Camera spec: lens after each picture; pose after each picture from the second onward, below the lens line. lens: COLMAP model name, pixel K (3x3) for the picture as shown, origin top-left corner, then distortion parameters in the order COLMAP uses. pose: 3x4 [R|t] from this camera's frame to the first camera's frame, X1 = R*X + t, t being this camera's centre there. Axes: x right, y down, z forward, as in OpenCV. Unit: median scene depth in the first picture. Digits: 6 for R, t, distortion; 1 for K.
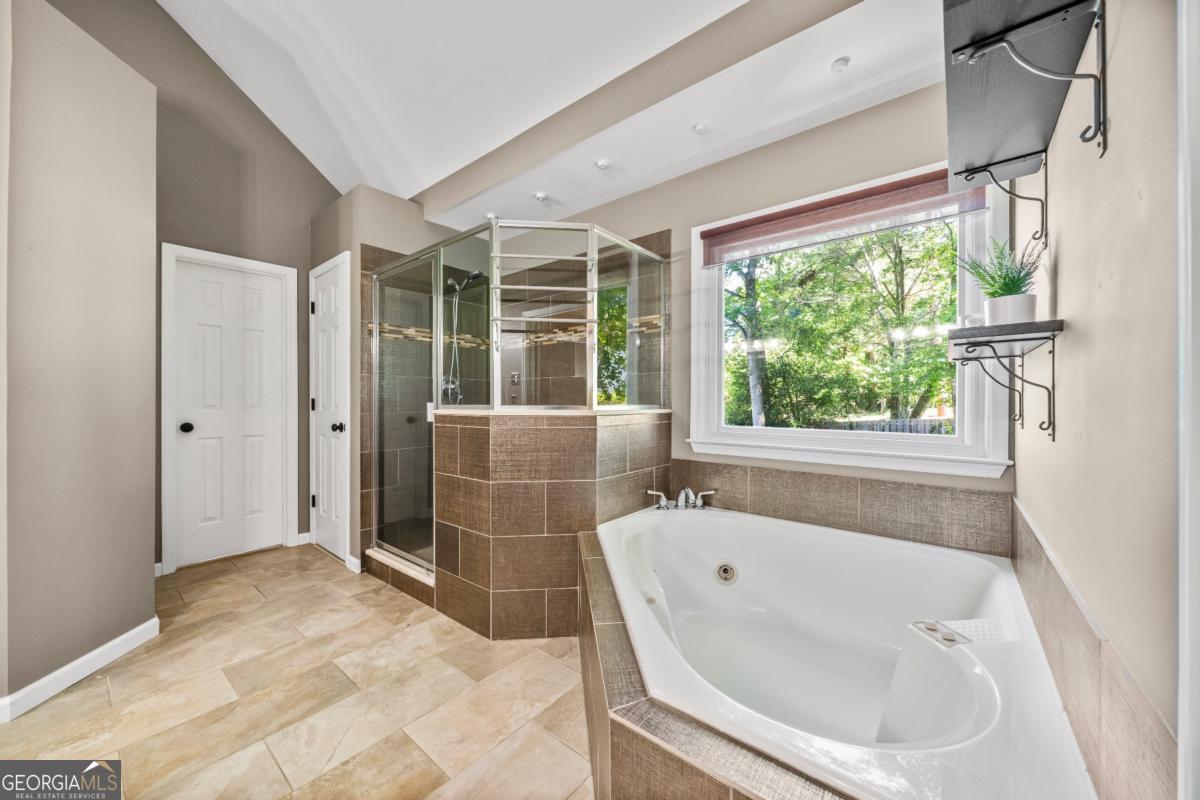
lens RADIAL K [[448.0, 0, 604.9], [0, 448.0, 398.5], [0, 0, 1]] dist [-0.008141, 0.000116]
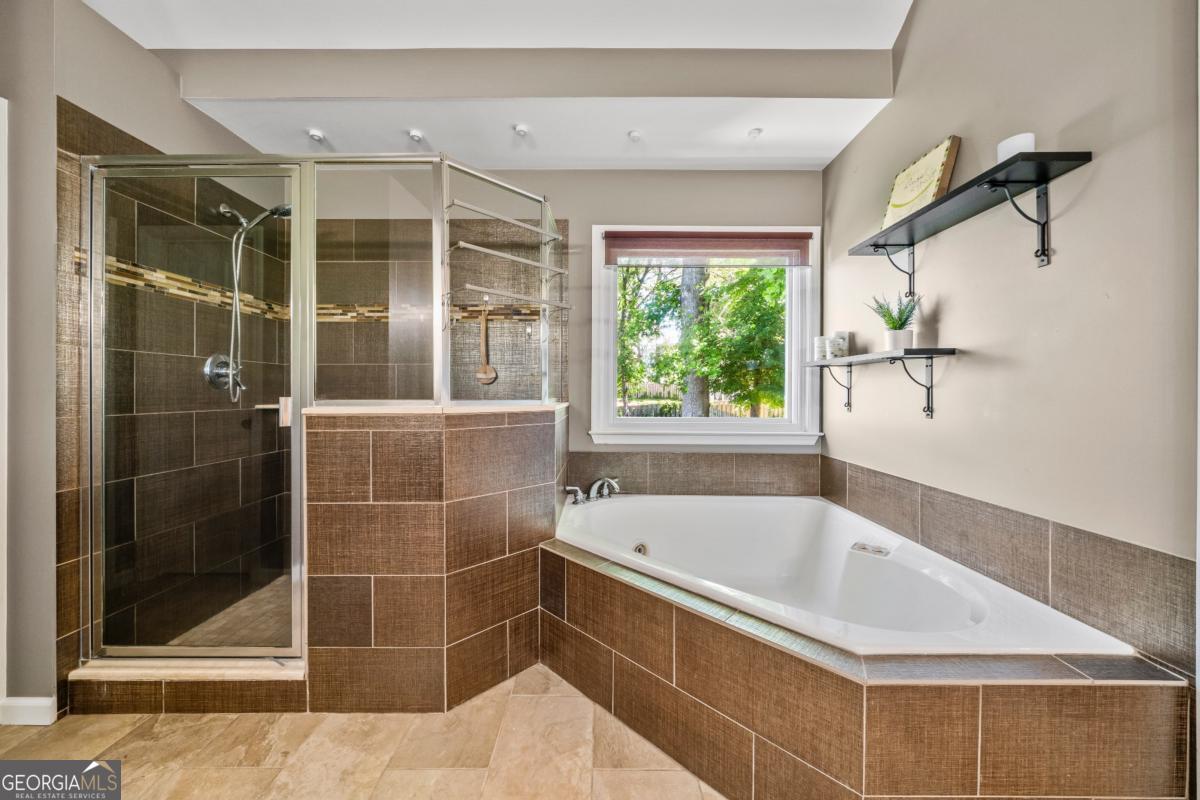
lens RADIAL K [[435.2, 0, 606.1], [0, 435.2, 391.2], [0, 0, 1]] dist [-0.005254, 0.000037]
pose [[0.766937, 0.002832, 0.641716, -0.441421], [-0.004614, 0.999989, 0.001100, -0.002063], [-0.641705, -0.003804, 0.766942, 0.227452]]
